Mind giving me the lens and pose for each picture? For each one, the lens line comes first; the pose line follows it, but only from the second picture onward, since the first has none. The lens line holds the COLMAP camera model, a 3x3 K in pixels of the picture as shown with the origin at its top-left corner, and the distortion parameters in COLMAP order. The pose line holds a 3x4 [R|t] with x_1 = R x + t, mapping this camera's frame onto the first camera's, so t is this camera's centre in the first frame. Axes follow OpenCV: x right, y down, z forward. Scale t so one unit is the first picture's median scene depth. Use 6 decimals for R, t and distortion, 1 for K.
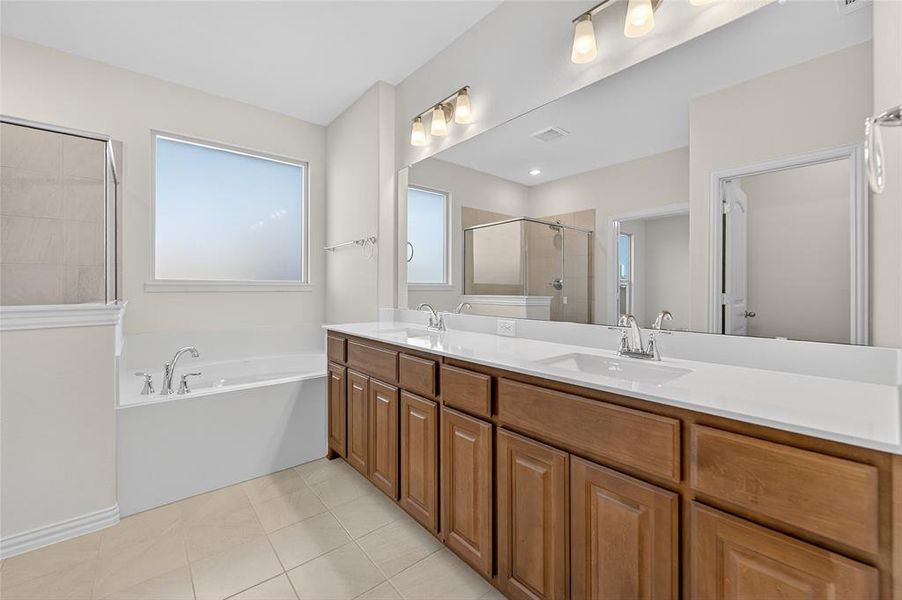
lens RADIAL K [[363.7, 0, 450.9], [0, 363.7, 292.5], [0, 0, 1]] dist [0.001660, -0.000251]
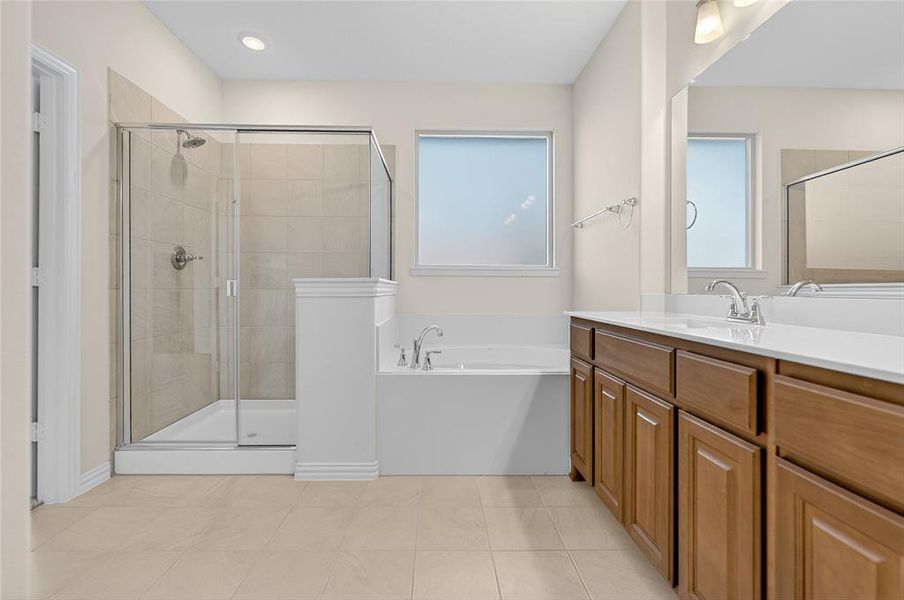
lens RADIAL K [[364.5, 0, 451.9], [0, 364.5, 292.5], [0, 0, 1]] dist [0.001660, -0.000251]
pose [[0.775856, -0.001526, -0.630909, -0.039652], [-0.006956, 0.999916, -0.010973, 0.069031], [0.630872, 0.012902, 0.775779, 0.240589]]
